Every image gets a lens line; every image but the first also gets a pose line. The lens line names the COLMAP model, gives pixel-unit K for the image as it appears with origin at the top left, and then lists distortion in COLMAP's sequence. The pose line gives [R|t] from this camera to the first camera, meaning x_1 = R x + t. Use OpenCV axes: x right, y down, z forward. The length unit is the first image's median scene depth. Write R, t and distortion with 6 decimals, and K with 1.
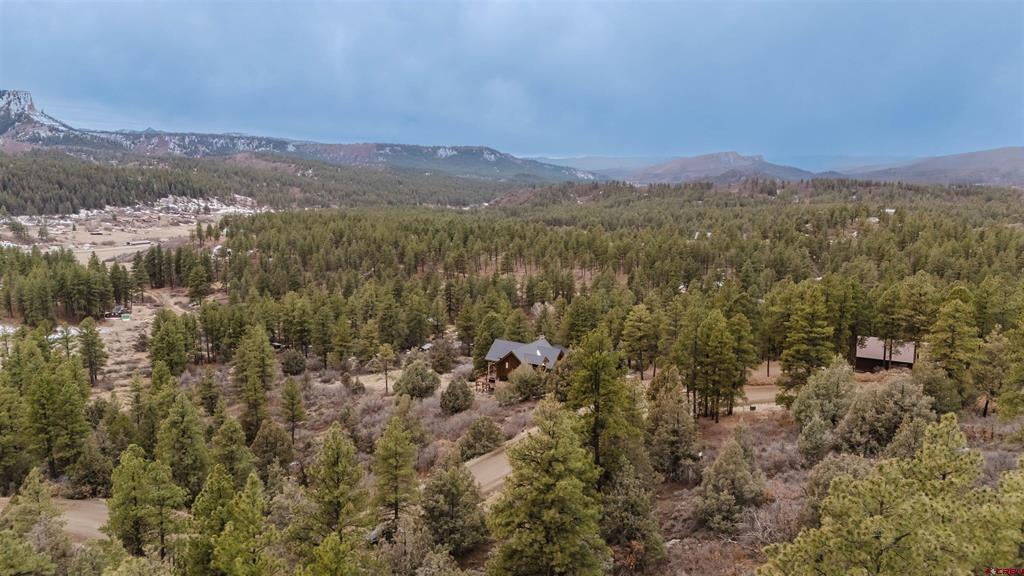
lens RADIAL K [[746.2, 0, 514.6], [0, 746.2, 286.9], [0, 0, 1]] dist [0.074317, -0.065120]
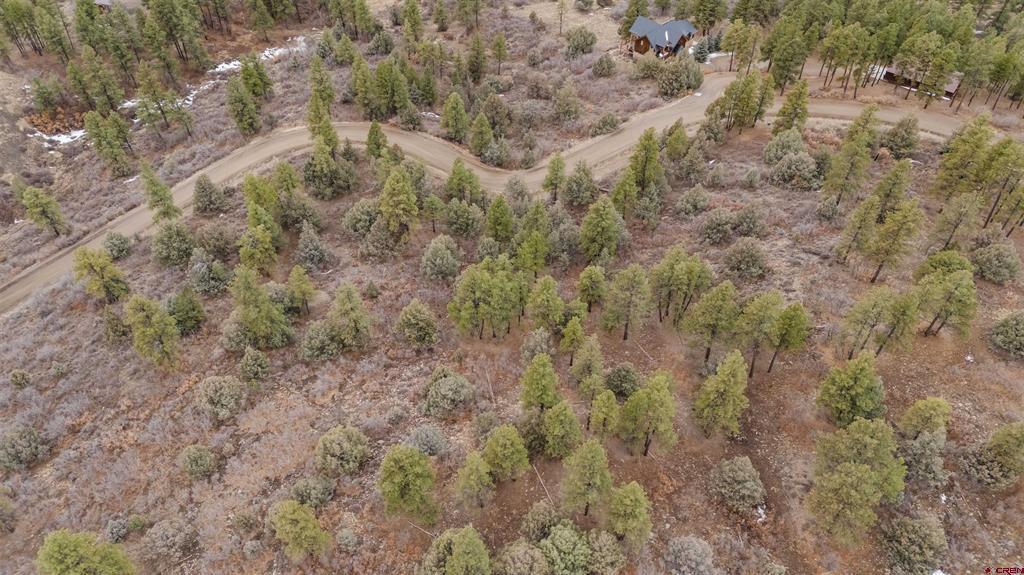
lens RADIAL K [[746.2, 0, 511.2], [0, 746.2, 287.5], [0, 0, 1]] dist [0.074317, -0.065120]
pose [[0.970810, 0.155915, -0.182258, 0.083938], [-0.019853, 0.809517, 0.586761, -0.363650], [0.239025, -0.566015, 0.788983, -0.488878]]
